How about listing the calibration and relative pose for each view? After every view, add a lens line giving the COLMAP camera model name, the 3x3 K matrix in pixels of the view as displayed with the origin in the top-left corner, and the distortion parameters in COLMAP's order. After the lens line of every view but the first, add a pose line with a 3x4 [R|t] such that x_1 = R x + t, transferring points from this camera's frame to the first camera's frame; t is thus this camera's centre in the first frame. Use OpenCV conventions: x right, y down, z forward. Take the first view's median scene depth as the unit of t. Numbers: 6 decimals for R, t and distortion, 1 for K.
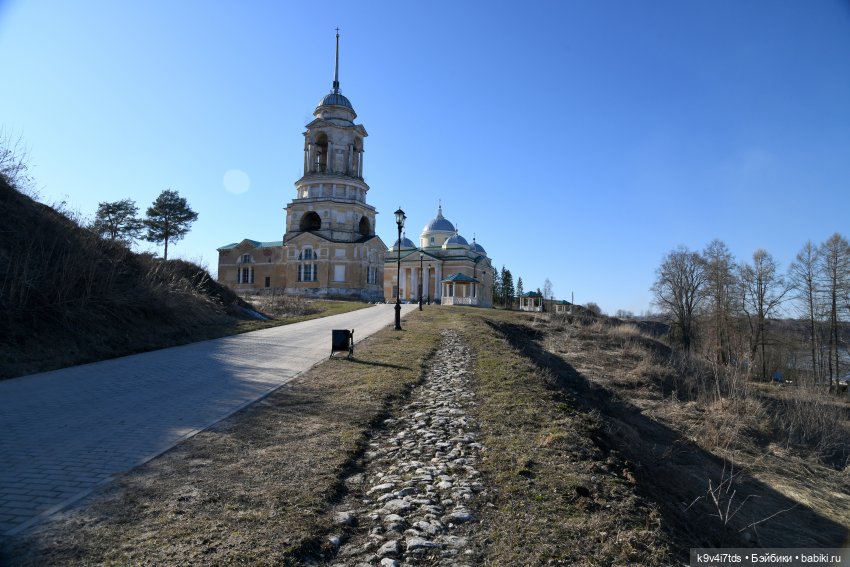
lens RADIAL K [[553.5, 0, 425.0], [0, 553.5, 283.5], [0, 0, 1]] dist [-0.121878, 0.000507]
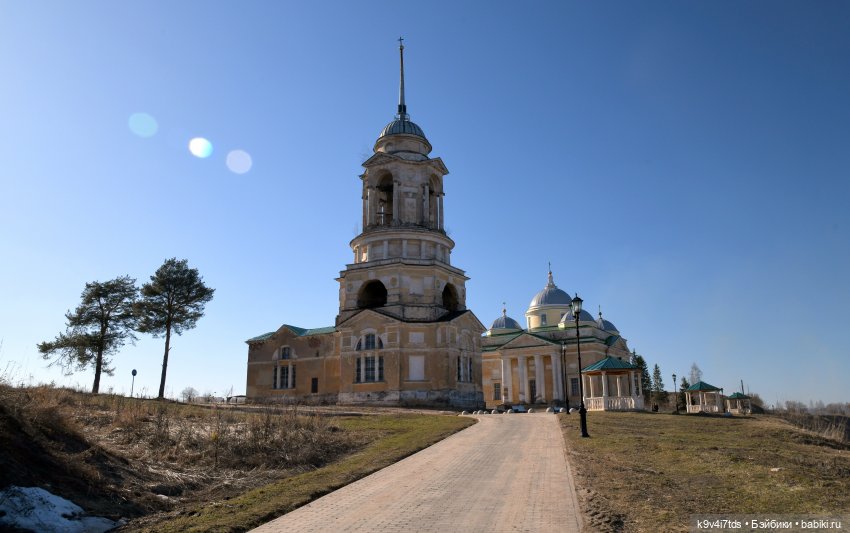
lens RADIAL K [[642.5, 0, 441.7], [0, 642.5, 247.8], [0, 0, 1]] dist [-0.067160, 0.002242]
pose [[0.990789, -0.067552, -0.117359, -0.021085], [0.042156, 0.977486, -0.206744, 0.001144], [0.128683, 0.199893, 0.971331, 0.199807]]
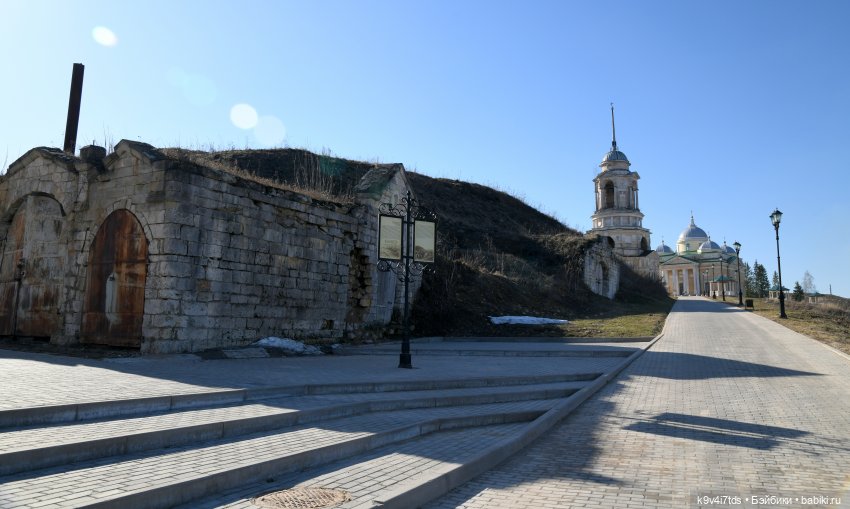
lens RADIAL K [[649.7, 0, 426.8], [0, 649.7, 224.4], [0, 0, 1]] dist [-0.043770, 0.004051]
pose [[0.942836, -0.061742, -0.327488, -0.086387], [0.031751, 0.994860, -0.096152, -0.010874], [0.331742, 0.080258, 0.939950, -0.741212]]
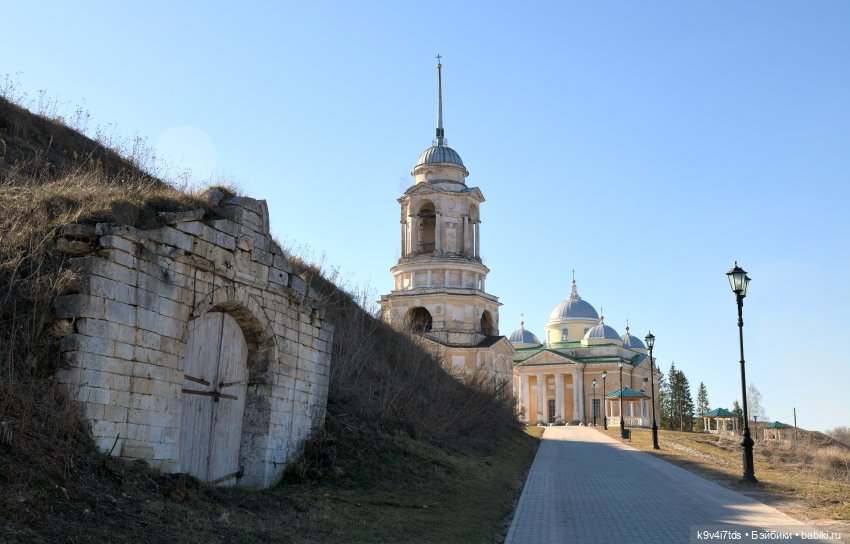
lens RADIAL K [[1067.2, 0, 425.0], [0, 1067.2, 272.0], [0, 0, 1]] dist [0.105788, 0.029506]
pose [[0.996598, -0.027166, -0.077809, -0.076487], [0.018206, 0.993357, -0.113626, -0.009708], [0.080379, 0.111823, 0.990472, -0.444633]]
